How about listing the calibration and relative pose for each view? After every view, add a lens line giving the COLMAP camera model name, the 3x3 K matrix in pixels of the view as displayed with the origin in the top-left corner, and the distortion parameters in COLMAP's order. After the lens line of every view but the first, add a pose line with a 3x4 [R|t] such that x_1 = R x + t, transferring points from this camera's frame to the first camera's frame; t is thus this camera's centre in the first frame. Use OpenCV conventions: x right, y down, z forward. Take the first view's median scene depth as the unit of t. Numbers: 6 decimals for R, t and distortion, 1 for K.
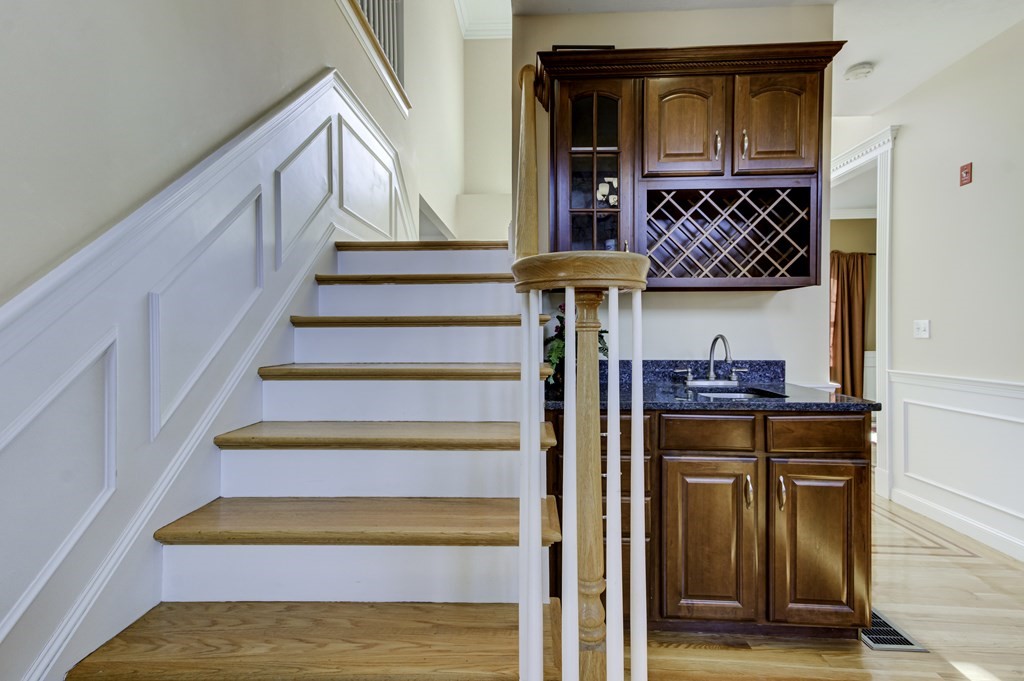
lens RADIAL K [[468.9, 0, 520.2], [0, 468.9, 335.0], [0, 0, 1]] dist [0.021351, 0.001868]
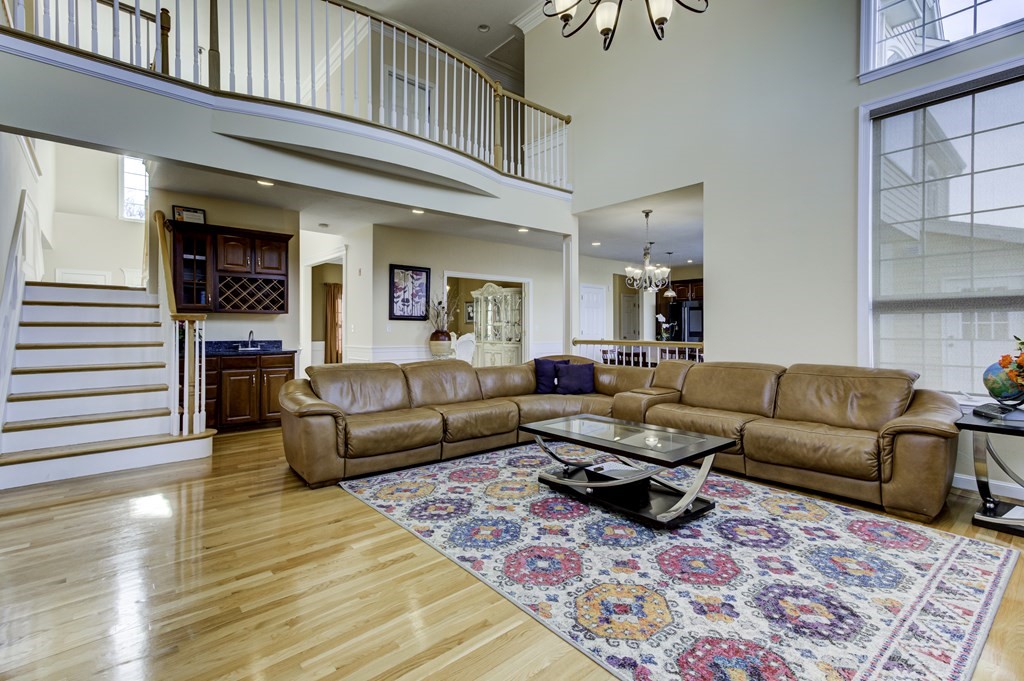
lens RADIAL K [[468.9, 0, 513.1], [0, 468.9, 329.6], [0, 0, 1]] dist [0.021351, 0.001868]
pose [[0.742530, 0.000511, 0.669813, -0.282017], [0.002555, 0.999990, -0.003596, 0.007160], [-0.669808, 0.004381, 0.742521, -2.073573]]
